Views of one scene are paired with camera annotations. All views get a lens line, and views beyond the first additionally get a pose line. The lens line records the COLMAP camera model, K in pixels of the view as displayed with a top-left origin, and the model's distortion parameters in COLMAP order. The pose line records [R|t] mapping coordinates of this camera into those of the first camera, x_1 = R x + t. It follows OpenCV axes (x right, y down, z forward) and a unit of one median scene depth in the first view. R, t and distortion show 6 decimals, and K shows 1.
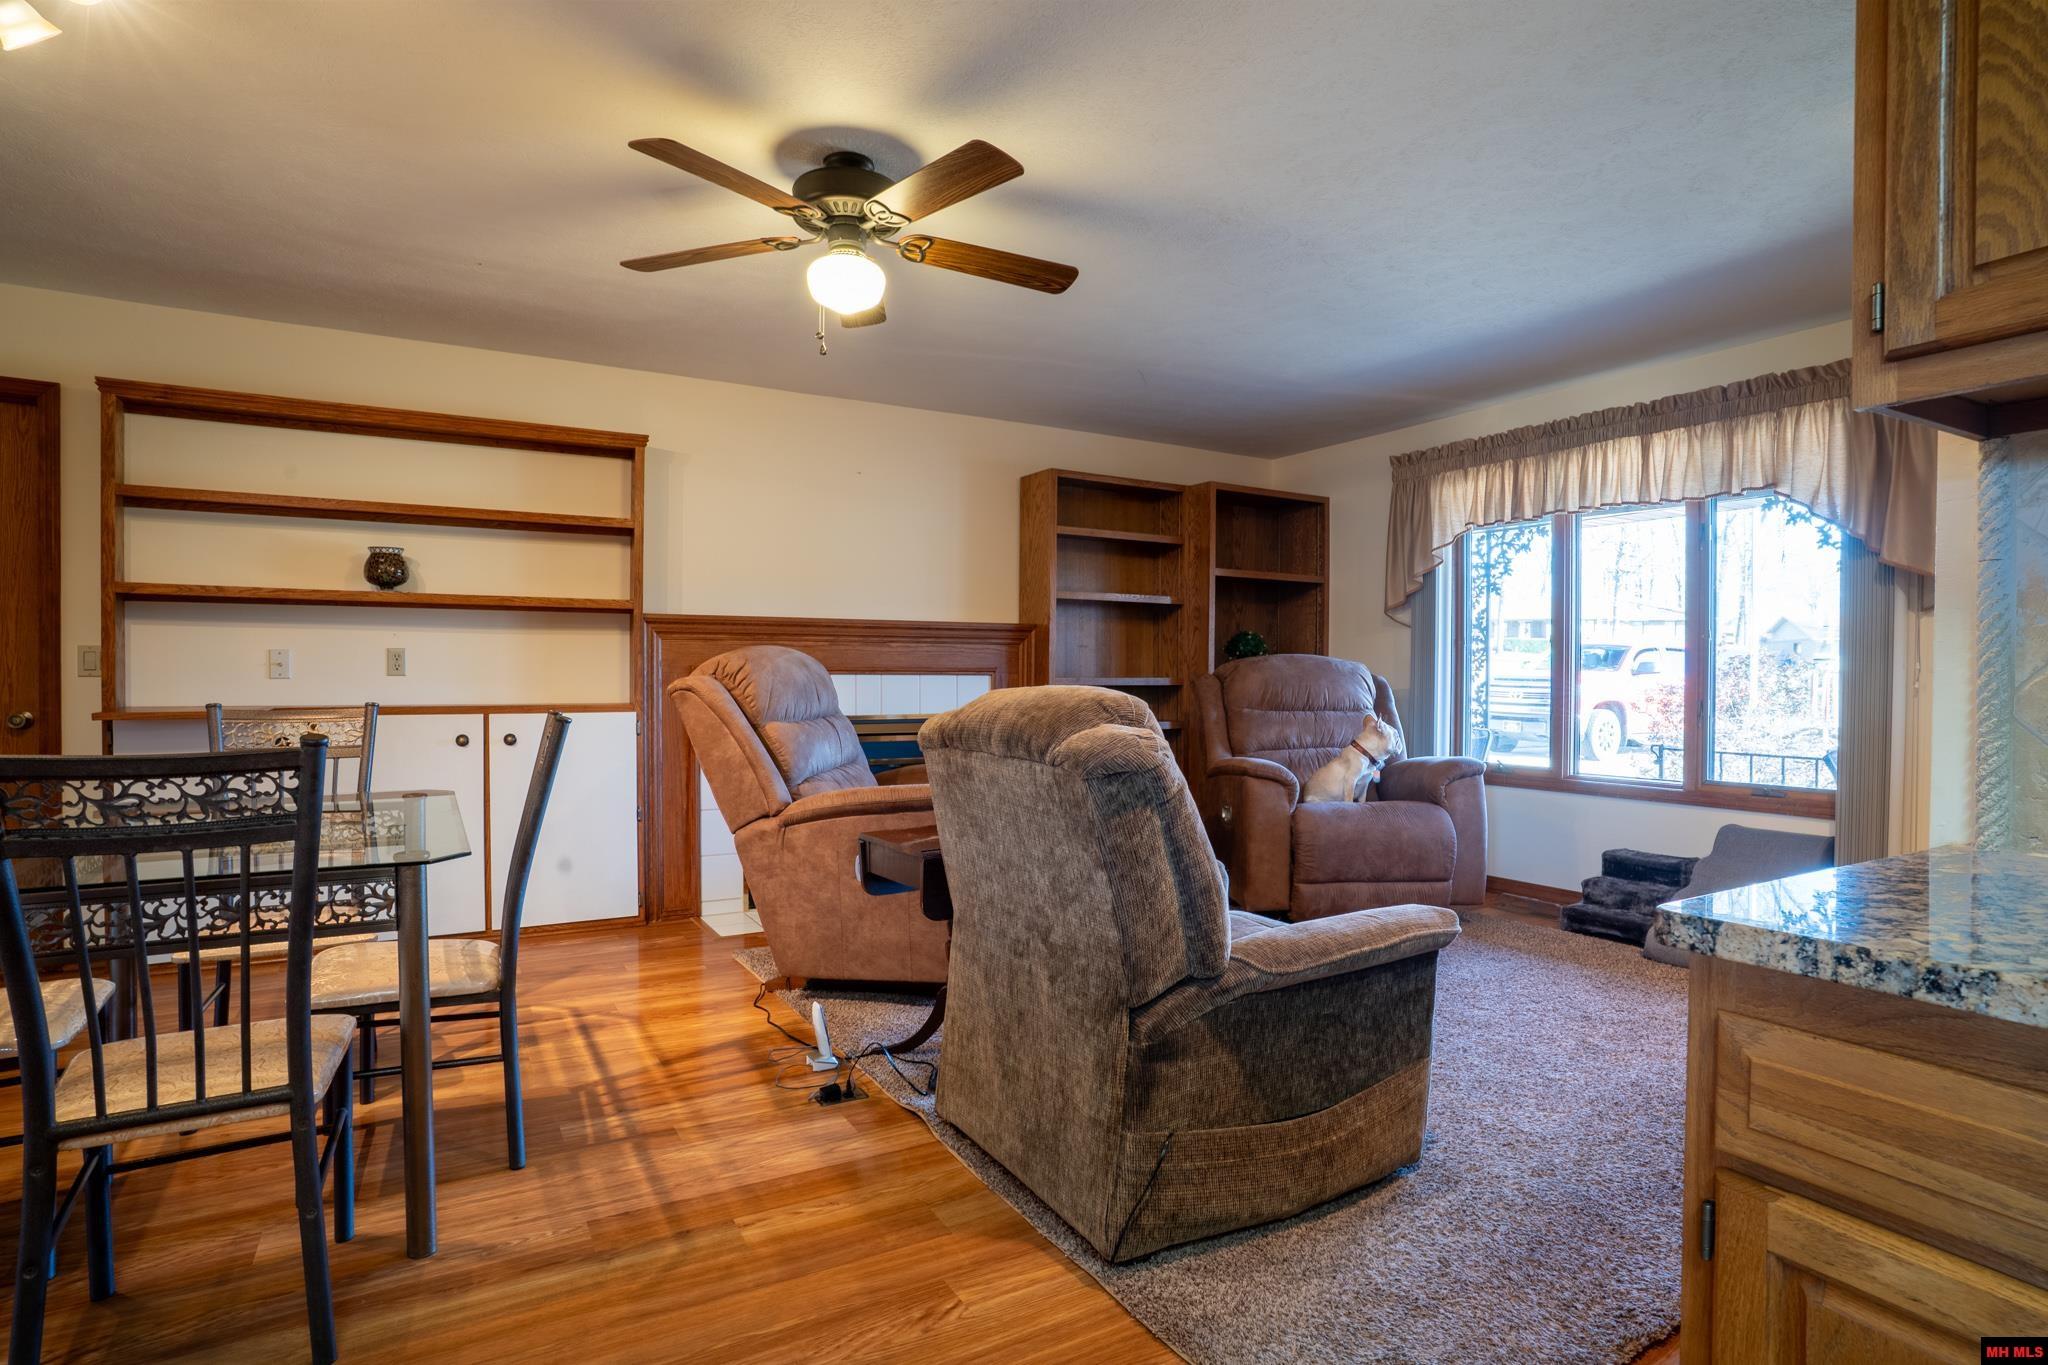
lens RADIAL K [[1032.4, 0, 1012.5], [0, 1032.4, 684.3], [0, 0, 1]] dist [-0.097482, 0.047155]
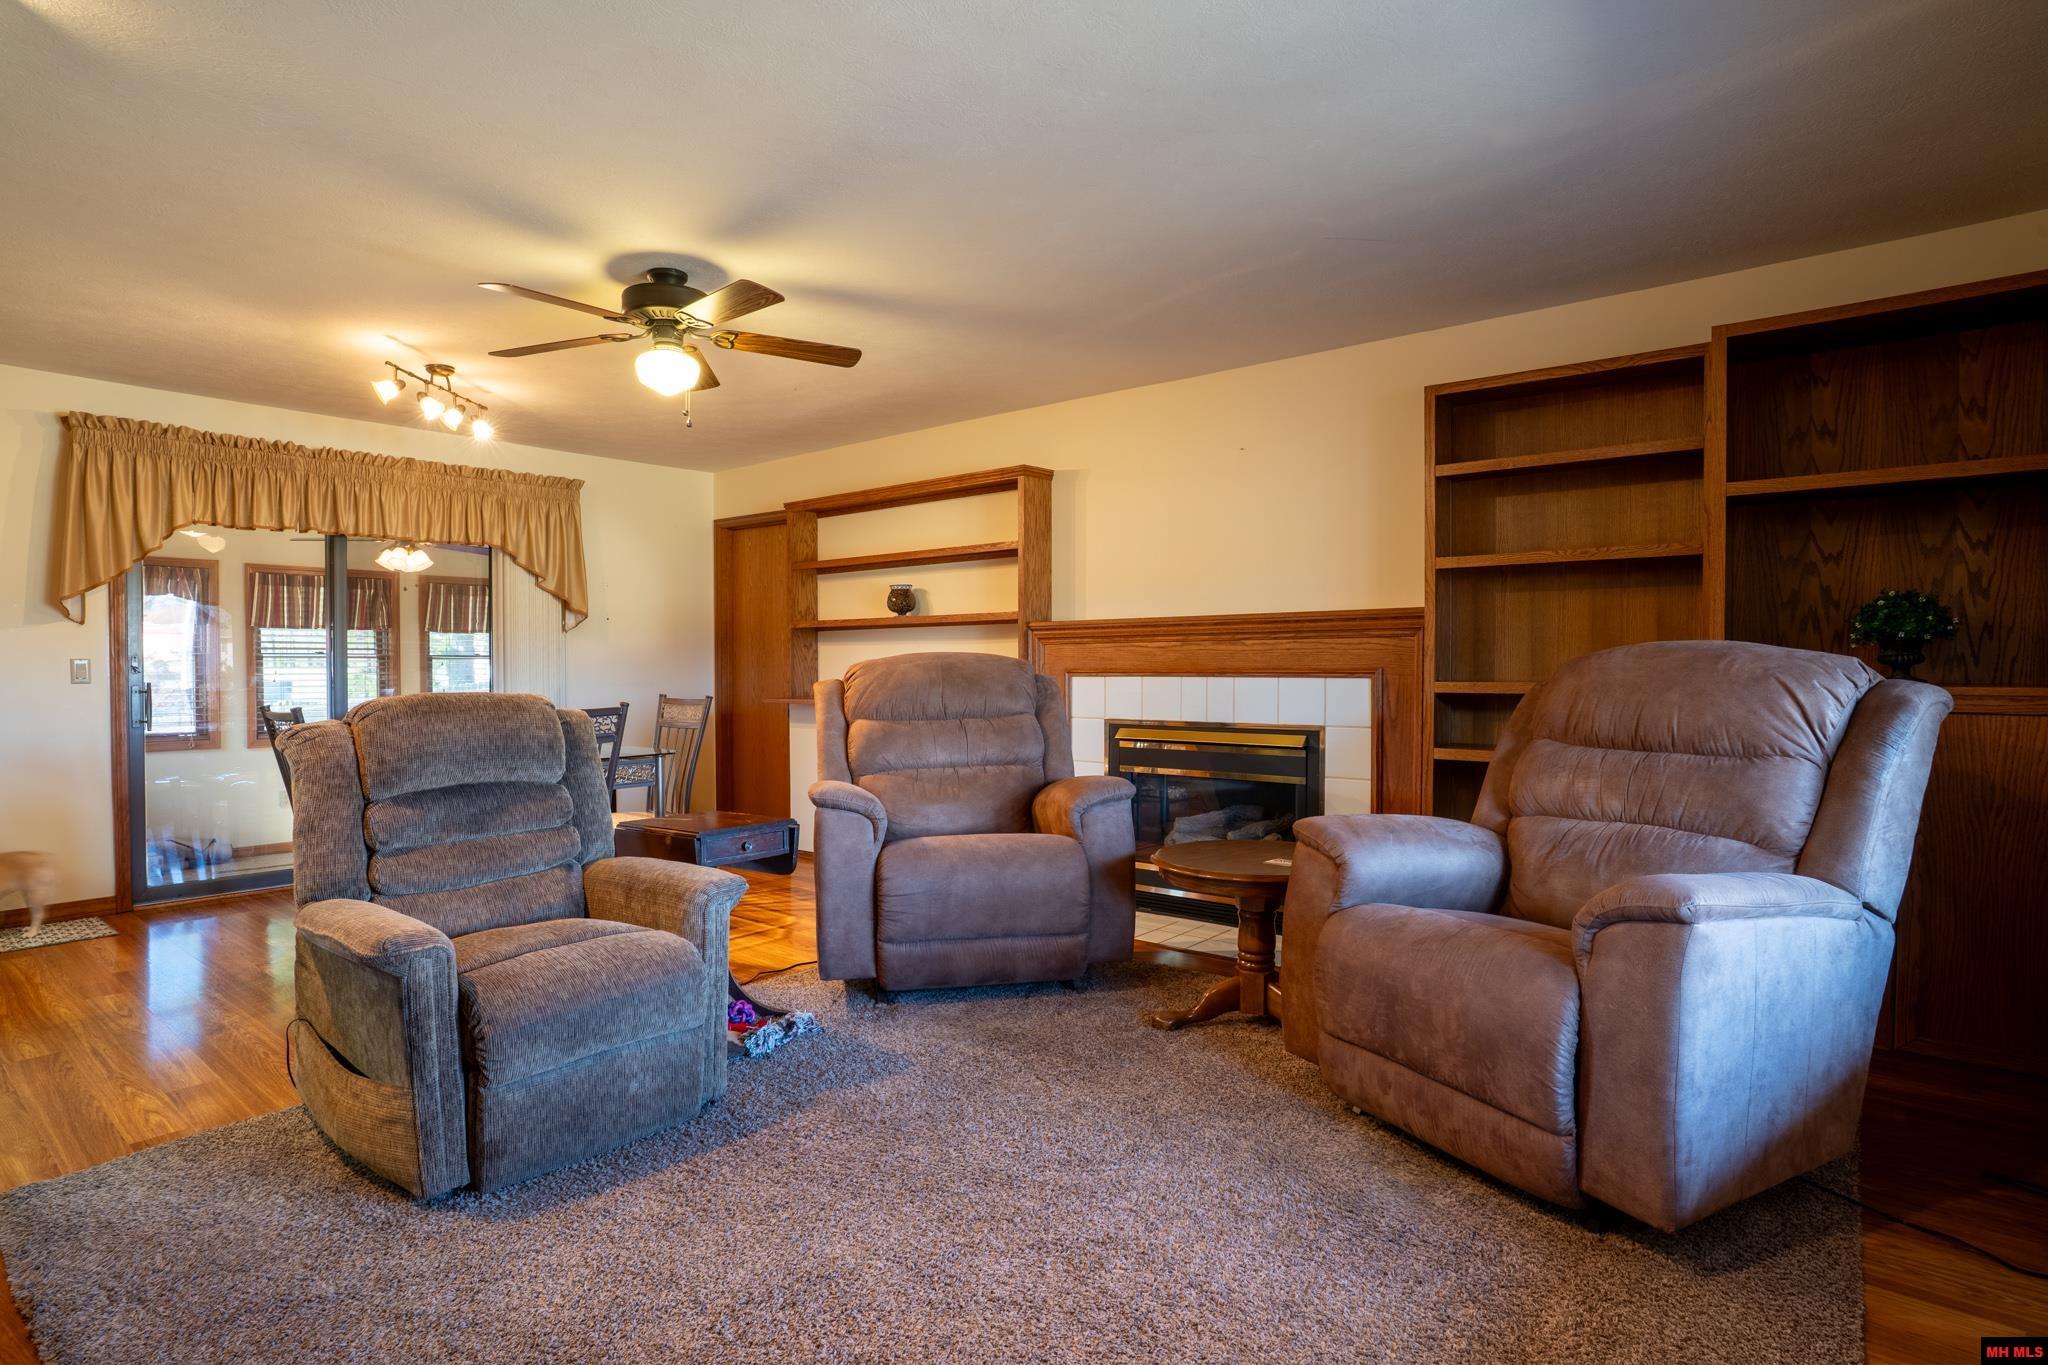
lens RADIAL K [[1058.3, 0, 1024.0], [0, 1058.3, 682.5], [0, 0, 1]] dist [-0.001432, -0.000285]
pose [[0.354081, 0.009643, -0.935165, 0.749931], [-0.006042, 0.999950, 0.008023, -0.012227], [0.935195, 0.002809, 0.354122, 0.584032]]
